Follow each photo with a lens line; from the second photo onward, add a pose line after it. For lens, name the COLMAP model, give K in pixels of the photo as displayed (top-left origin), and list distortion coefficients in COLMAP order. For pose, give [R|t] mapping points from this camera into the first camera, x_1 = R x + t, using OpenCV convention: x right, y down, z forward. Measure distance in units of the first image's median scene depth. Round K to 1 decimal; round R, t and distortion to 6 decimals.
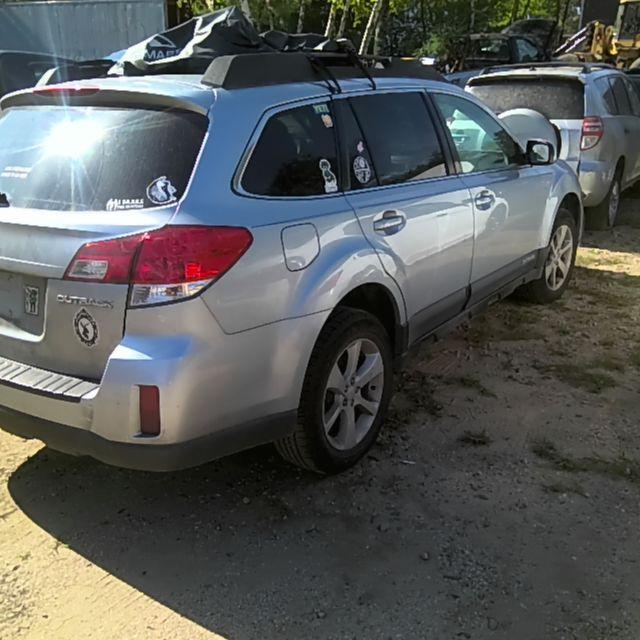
lens RADIAL K [[694.1, 0, 318.8], [0, 694.1, 325.2], [0, 0, 1]] dist [0.027393, 0.000000]
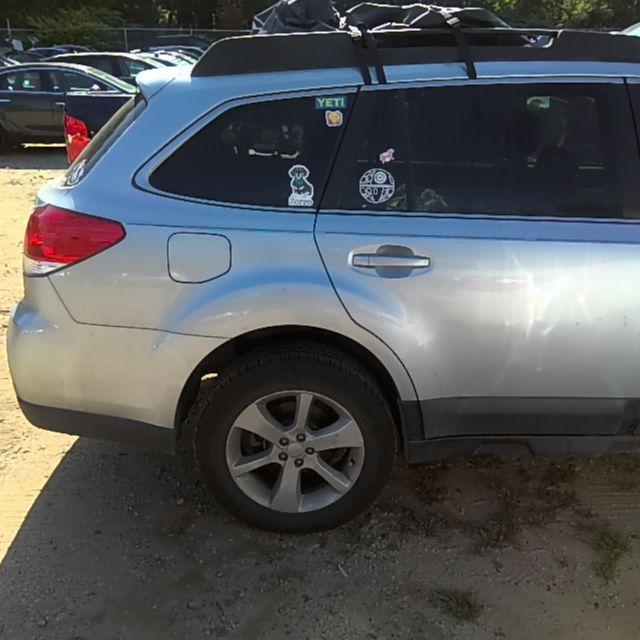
lens RADIAL K [[694.1, 0, 312.4], [0, 694.1, 318.2], [0, 0, 1]] dist [0.027393, 0.000000]
pose [[0.577200, 0.288987, -0.763758, 0.671290], [-0.268330, 0.950472, 0.156848, -0.193934], [0.771258, 0.114406, 0.626157, 0.505452]]
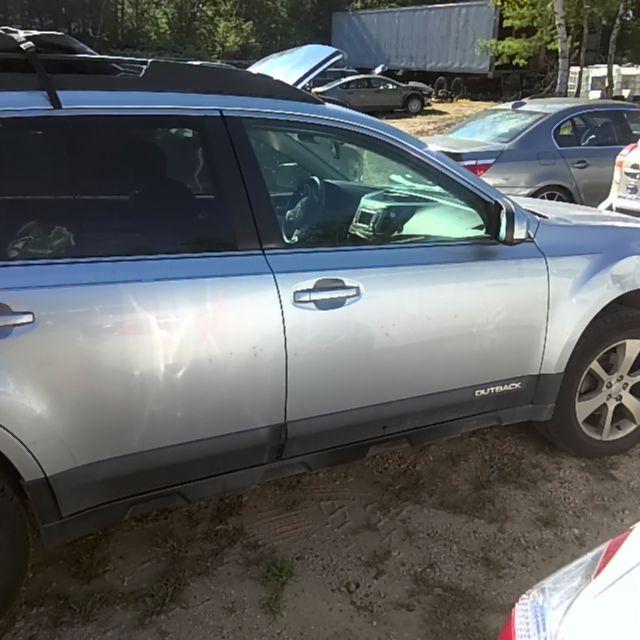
lens RADIAL K [[694.1, 0, 317.5], [0, 694.1, 316.5], [0, 0, 1]] dist [0.027393, 0.000000]
pose [[0.877075, 0.165962, -0.450773, 0.681757], [-0.173793, 0.984482, 0.024308, -0.232399], [0.447812, 0.057021, 0.892308, 0.605594]]
